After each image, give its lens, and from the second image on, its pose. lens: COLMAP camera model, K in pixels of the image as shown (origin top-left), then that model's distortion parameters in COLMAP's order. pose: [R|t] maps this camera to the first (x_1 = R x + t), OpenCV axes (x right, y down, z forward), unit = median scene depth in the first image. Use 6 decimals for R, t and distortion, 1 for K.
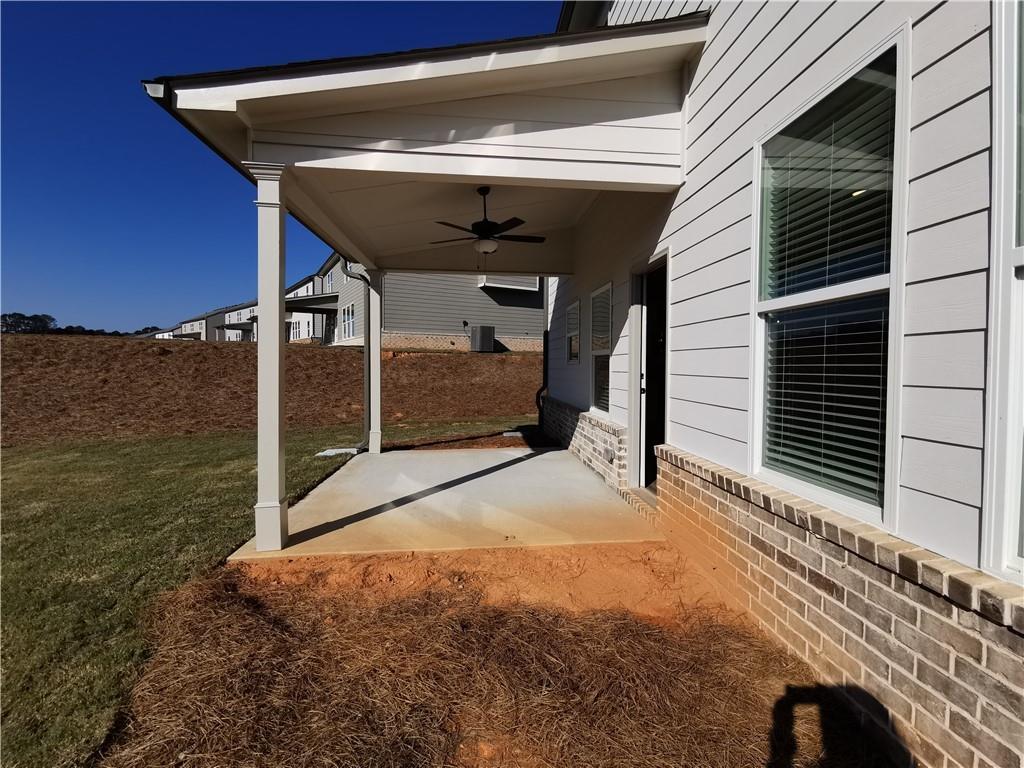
lens RADIAL K [[469.1, 0, 513.3], [0, 469.1, 377.1], [0, 0, 1]] dist [0.014555, -0.006758]
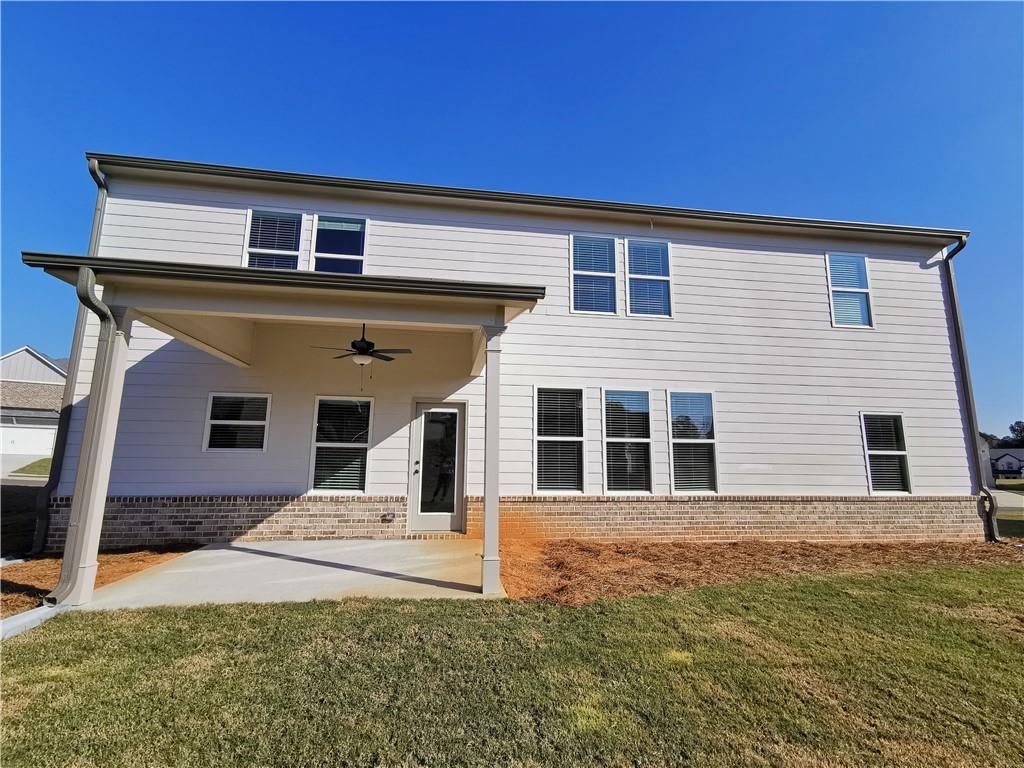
lens RADIAL K [[469.1, 0, 513.4], [0, 469.1, 379.1], [0, 0, 1]] dist [0.014555, -0.006758]
pose [[-0.050764, 0.137000, 0.989269, -3.192801], [0.006055, 0.990571, -0.136870, -0.135367], [-0.998692, -0.000958, -0.051115, 1.635461]]
